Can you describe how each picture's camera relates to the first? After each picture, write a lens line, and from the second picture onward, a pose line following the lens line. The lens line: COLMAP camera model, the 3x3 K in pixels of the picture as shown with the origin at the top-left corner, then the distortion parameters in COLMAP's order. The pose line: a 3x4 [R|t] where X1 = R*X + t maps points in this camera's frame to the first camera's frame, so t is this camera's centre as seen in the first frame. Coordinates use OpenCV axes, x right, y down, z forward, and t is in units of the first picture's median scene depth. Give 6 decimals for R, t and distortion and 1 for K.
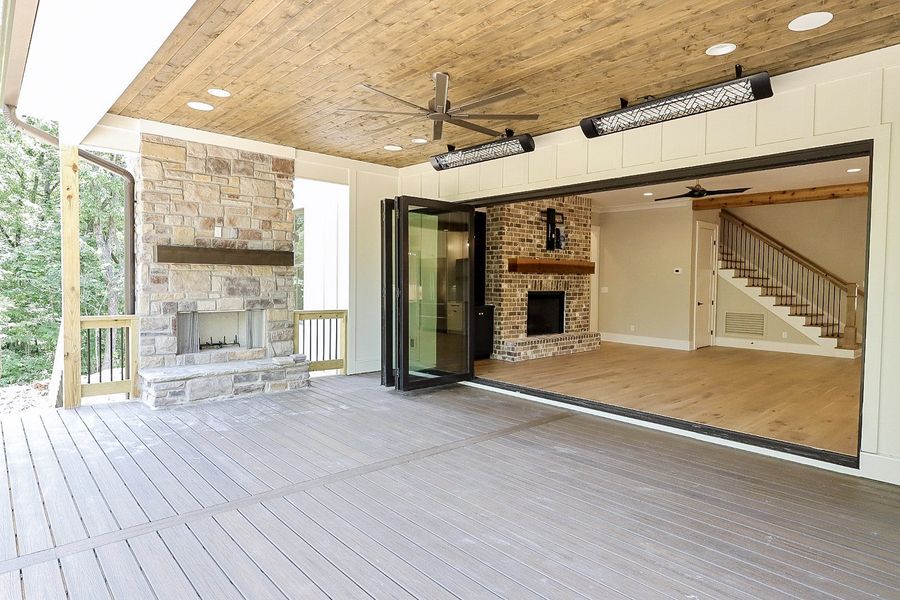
lens RADIAL K [[515.4, 0, 449.3], [0, 515.4, 302.0], [0, 0, 1]] dist [-0.002805, 0.000426]
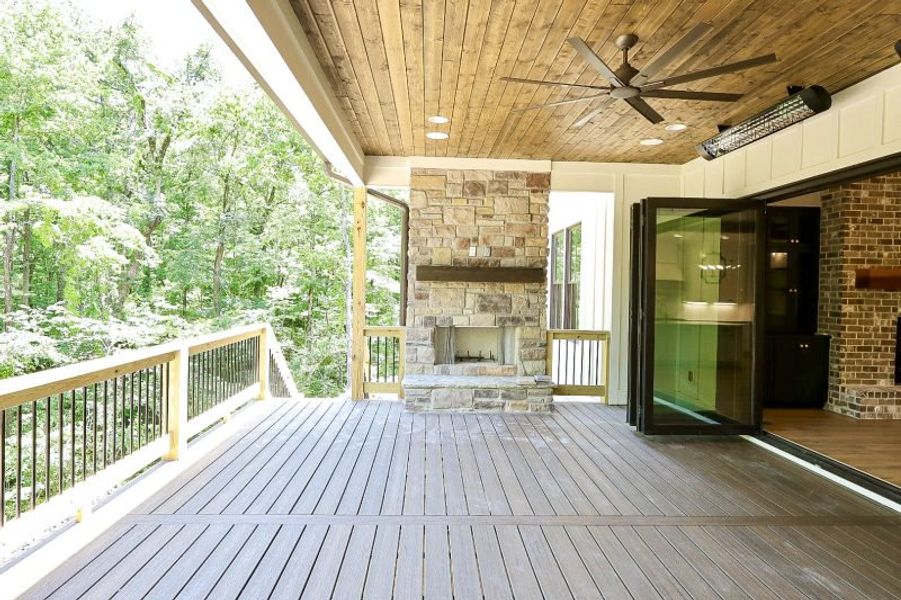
lens RADIAL K [[516.0, 0, 450.3], [0, 516.0, 301.7], [0, 0, 1]] dist [-0.002805, 0.000426]
pose [[0.774030, 0.016023, -0.632946, 0.151629], [-0.035095, 0.999229, -0.017622, -0.010486], [0.632176, 0.035854, 0.773995, 0.131032]]
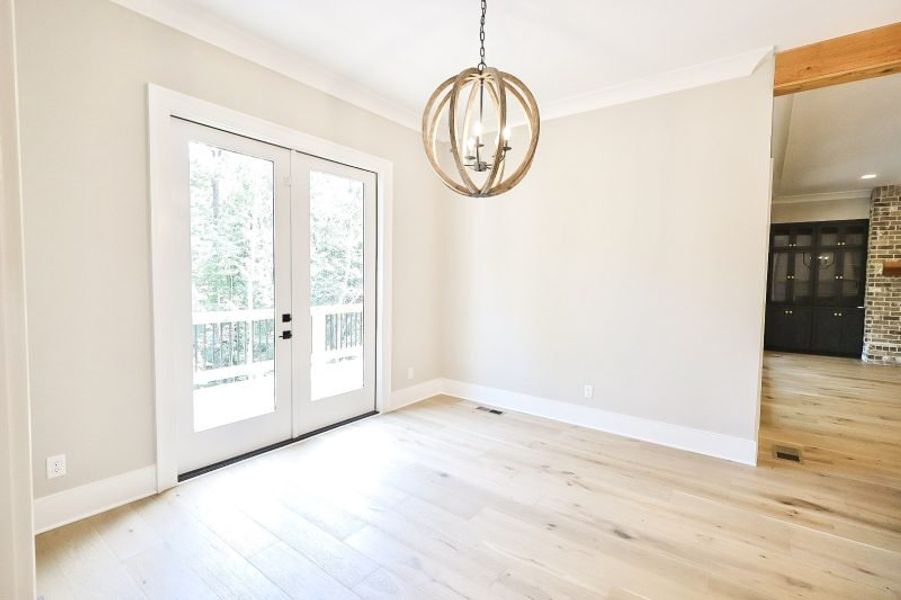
lens RADIAL K [[413.2, 0, 452.3], [0, 413.2, 304.5], [0, 0, 1]] dist [0.002237, 0.000494]
pose [[0.201572, 0.050186, -0.978187, 0.850282], [-0.047207, 0.998024, 0.041476, 0.003811], [0.978336, 0.037817, 0.203542, 0.022830]]
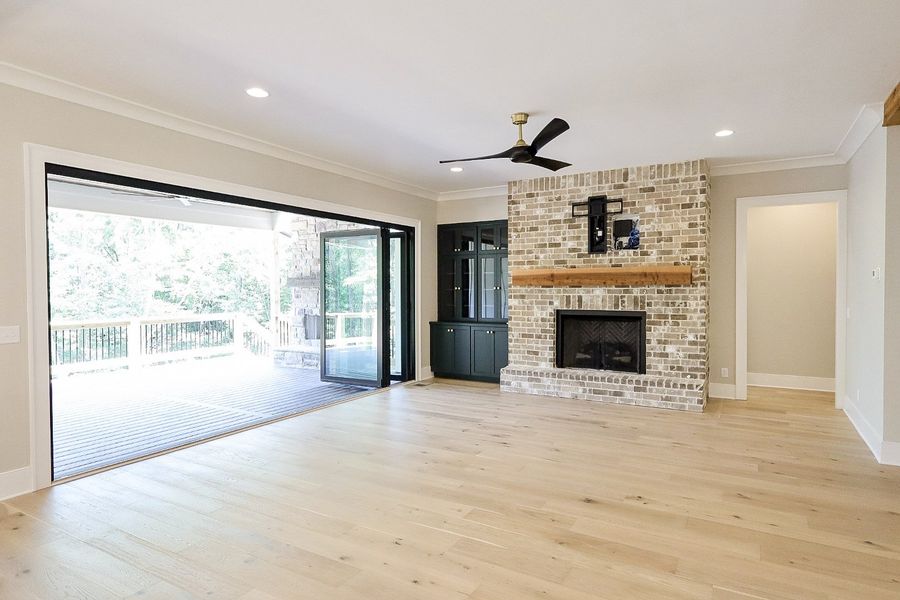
lens RADIAL K [[515.4, 0, 453.0], [0, 515.4, 301.4], [0, 0, 1]] dist [-0.002805, 0.000426]
pose [[0.314703, 0.011336, -0.949122, 1.022529], [-0.034025, 0.999421, 0.000655, -0.034230], [0.948580, 0.032088, 0.314906, 0.729489]]
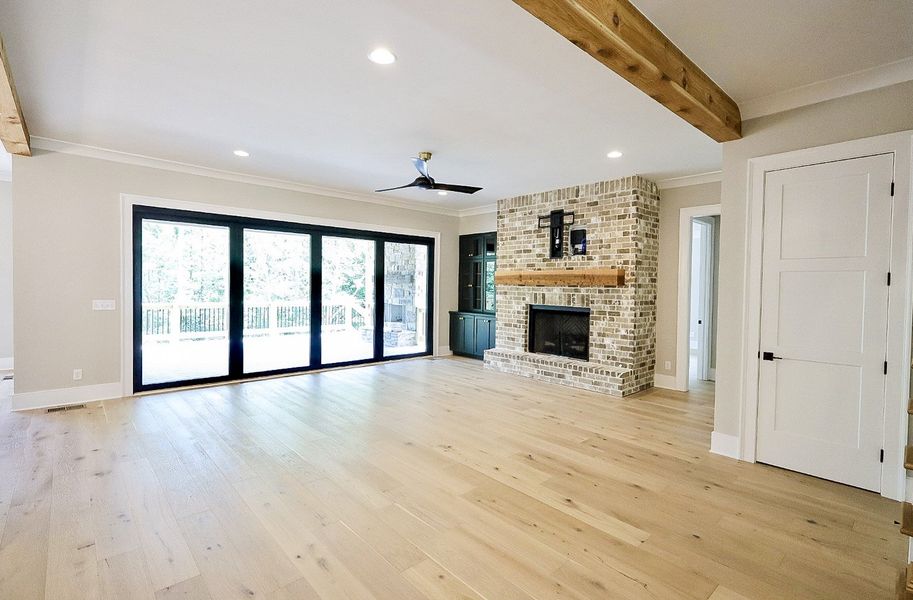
lens RADIAL K [[428.2, 0, 462.6], [0, 428.2, 297.4], [0, 0, 1]] dist [-0.005710, 0.000399]
pose [[0.019190, 0.017123, -0.999669, 1.137519], [-0.060087, 0.998066, 0.015942, -0.046863], [0.998009, 0.059761, 0.020181, 1.042271]]
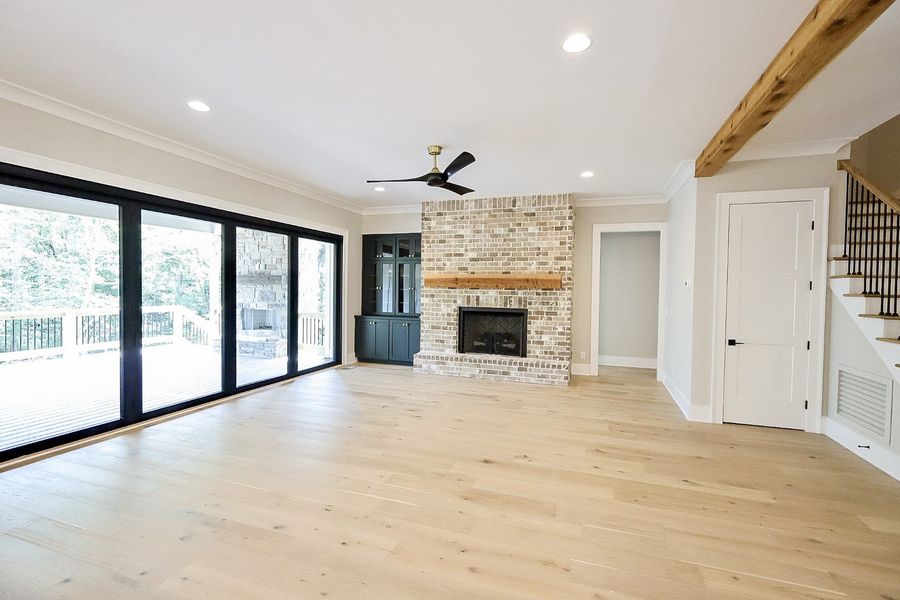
lens RADIAL K [[413.1, 0, 452.1], [0, 413.1, 300.9], [0, 0, 1]] dist [-0.005688, 0.001845]
pose [[0.488554, 0.022105, -0.872254, 1.003287], [-0.048397, 0.998827, -0.001795, -0.035638], [0.871191, 0.043092, 0.489050, 0.729587]]
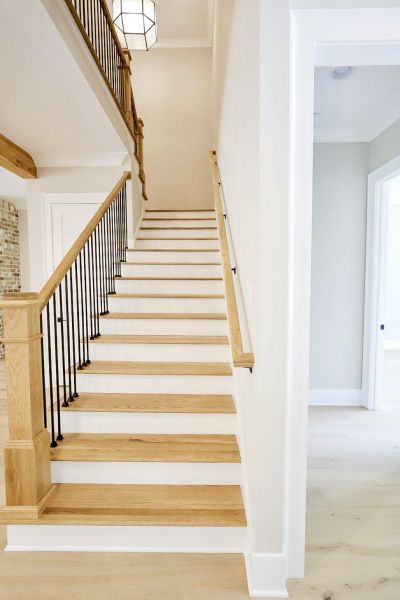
lens RADIAL K [[275.4, 0, 201.8], [0, 275.4, 298.6], [0, 0, 1]] dist [-0.005688, 0.001845]
pose [[0.742515, 0.032300, -0.669050, 1.183023], [-0.020398, 0.999464, 0.025614, -0.052824], [0.669519, -0.005371, 0.742776, 1.195319]]
